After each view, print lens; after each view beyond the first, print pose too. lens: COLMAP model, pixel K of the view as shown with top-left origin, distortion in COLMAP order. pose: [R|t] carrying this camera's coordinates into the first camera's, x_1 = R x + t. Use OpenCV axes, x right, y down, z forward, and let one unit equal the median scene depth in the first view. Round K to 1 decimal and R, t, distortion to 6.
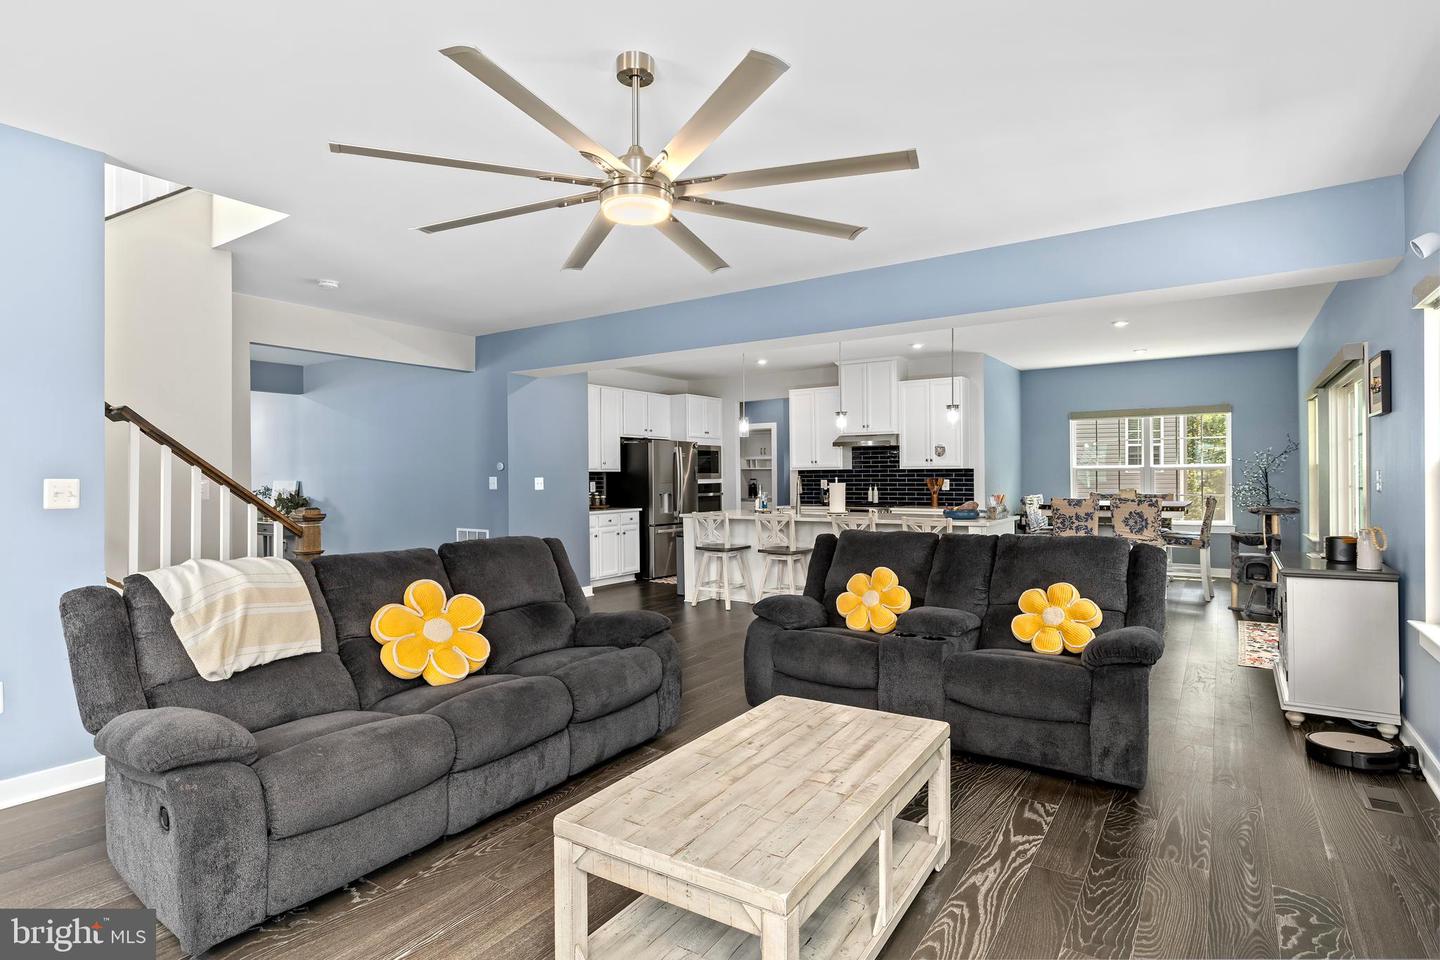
lens RADIAL K [[727.6, 0, 718.7], [0, 727.6, 473.9], [0, 0, 1]] dist [-0.001541, -0.000005]
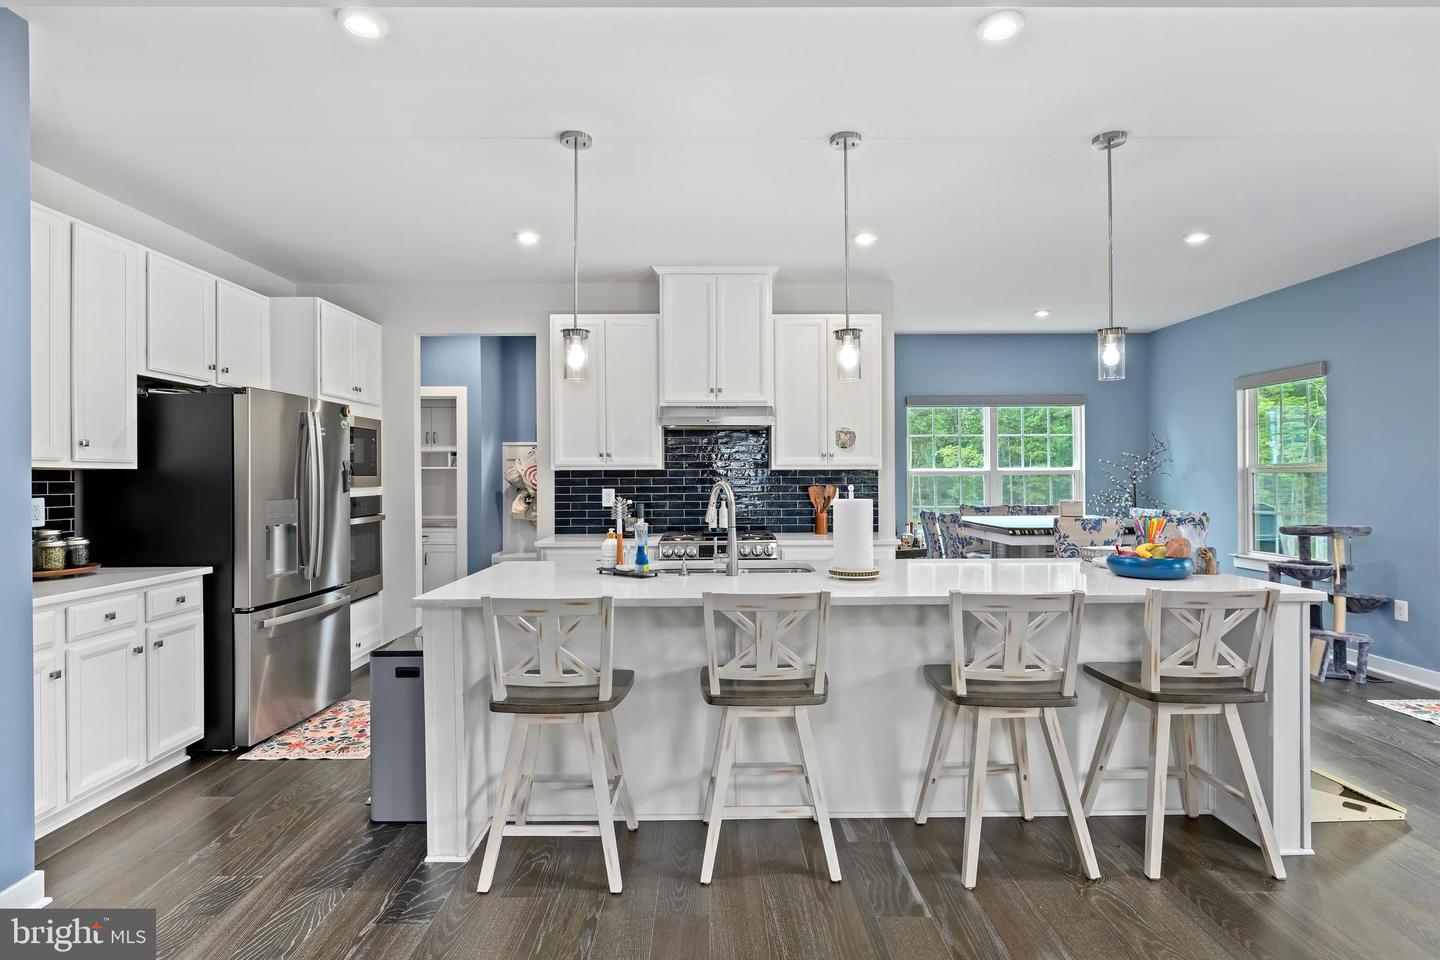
lens RADIAL K [[727.6, 0, 718.7], [0, 727.6, 473.9], [0, 0, 1]] dist [-0.001541, -0.000005]
pose [[0.818721, 0.007478, 0.574142, -0.106193], [-0.003277, 0.999960, -0.008352, 0.001465], [-0.574182, 0.004957, 0.818713, 0.534474]]
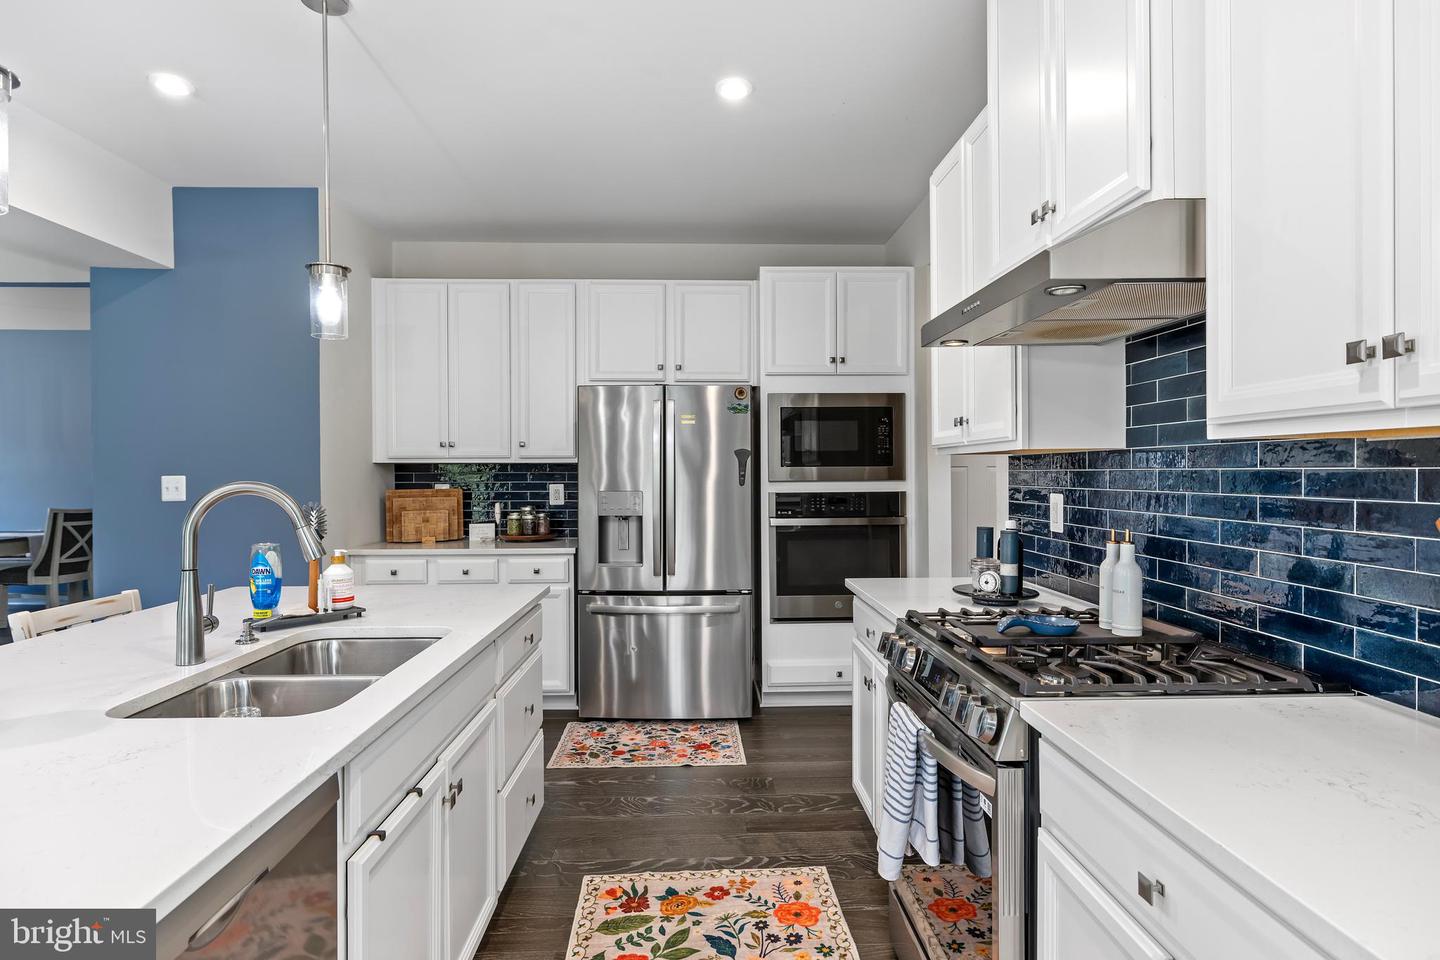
lens RADIAL K [[760.2, 0, 720.0], [0, 760.2, 480.0], [0, 0, 1]] dist [-0.001849, -0.000110]
pose [[0.597280, 0.016090, -0.801871, 0.301410], [-0.000910, 0.999812, 0.019385, -0.001616], [0.802032, -0.010849, 0.597183, 0.792990]]
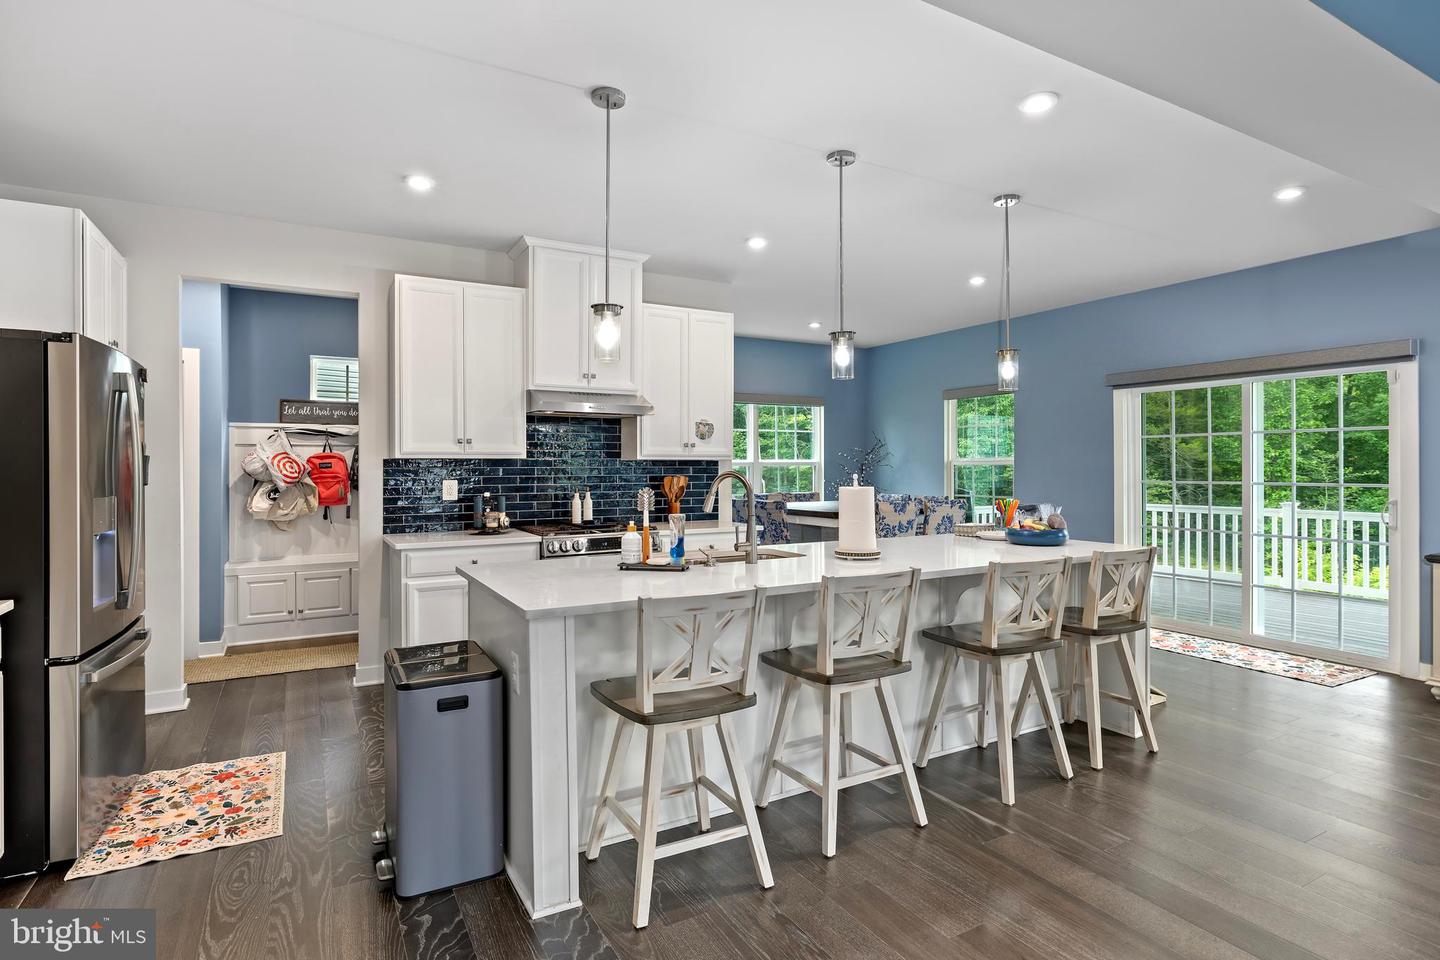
lens RADIAL K [[733.6, 0, 714.9], [0, 733.6, 467.1], [0, 0, 1]] dist [-0.001342, -0.000249]
pose [[0.444101, 0.007054, 0.895949, -0.221748], [-0.002328, 0.999975, -0.006719, 0.002761], [-0.895974, 0.000898, 0.444106, 0.665044]]
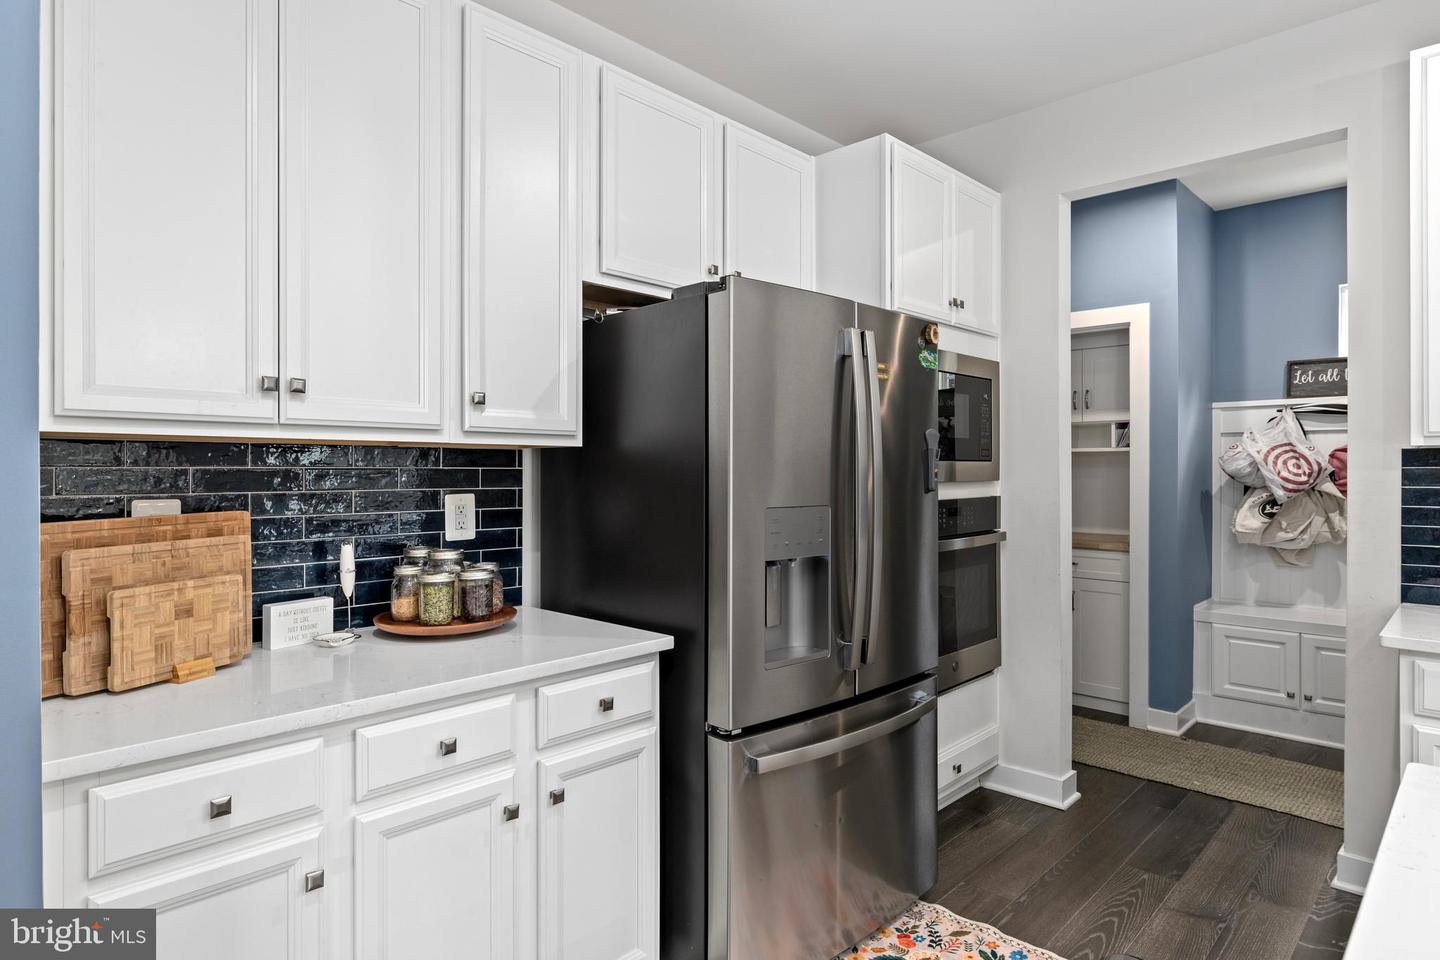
lens RADIAL K [[813.2, 0, 716.7], [0, 813.2, 466.6], [0, 0, 1]] dist [-0.004899, -0.001127]
pose [[0.985724, 0.009002, -0.168126, -0.057823], [-0.008926, 0.999959, 0.001206, 0.001952], [0.168130, 0.000311, 0.985765, 0.781562]]
